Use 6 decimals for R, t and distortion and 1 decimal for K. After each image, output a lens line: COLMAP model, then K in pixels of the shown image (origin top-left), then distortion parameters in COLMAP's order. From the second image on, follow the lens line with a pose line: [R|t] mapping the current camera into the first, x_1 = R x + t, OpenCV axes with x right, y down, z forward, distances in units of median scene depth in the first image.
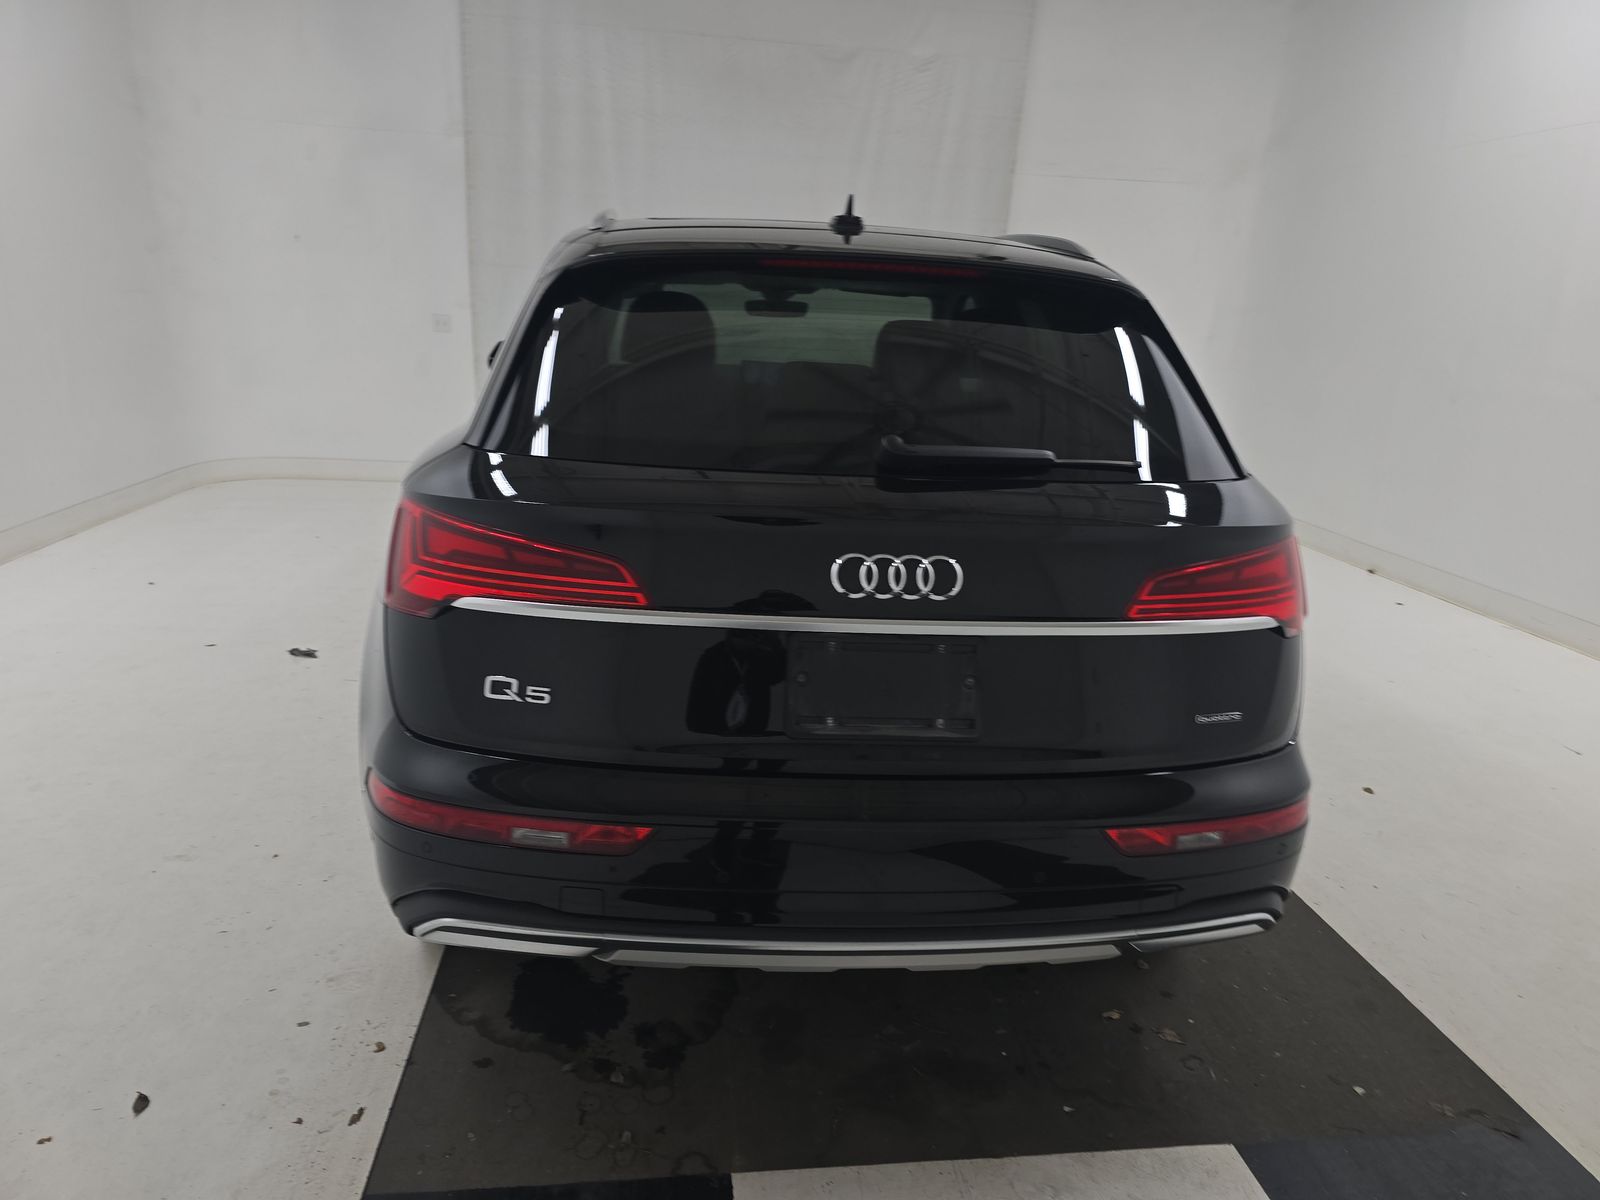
lens RADIAL K [[1152.7, 0, 800.0], [0, 1152.7, 600.0], [0, 0, 1]] dist [-0.001809, -0.000428]
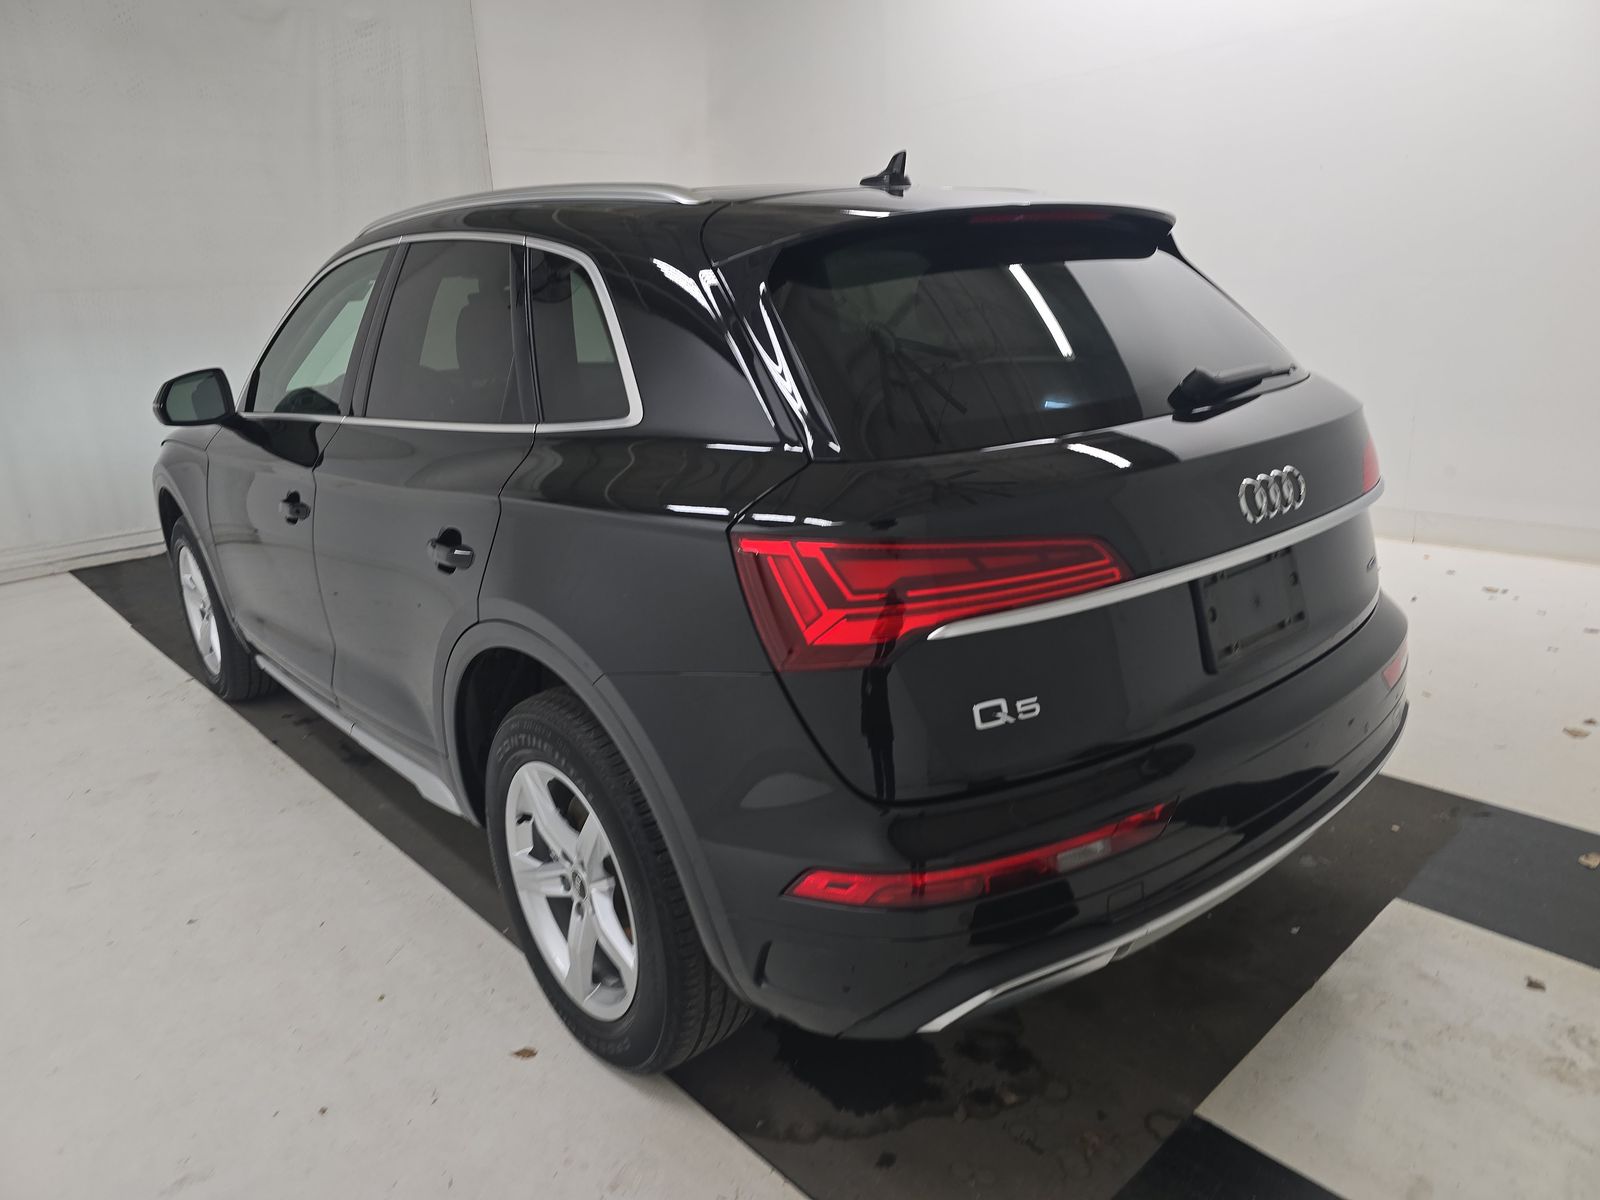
lens RADIAL K [[1141.0, 0, 800.0], [0, 1141.0, 600.0], [0, 0, 1]] dist [0.017178, 0.000154]
pose [[0.795943, -0.249213, 0.551696, -0.783848], [0.239691, 0.966592, 0.090823, -0.114953], [-0.555899, 0.059946, 0.829086, 0.327432]]
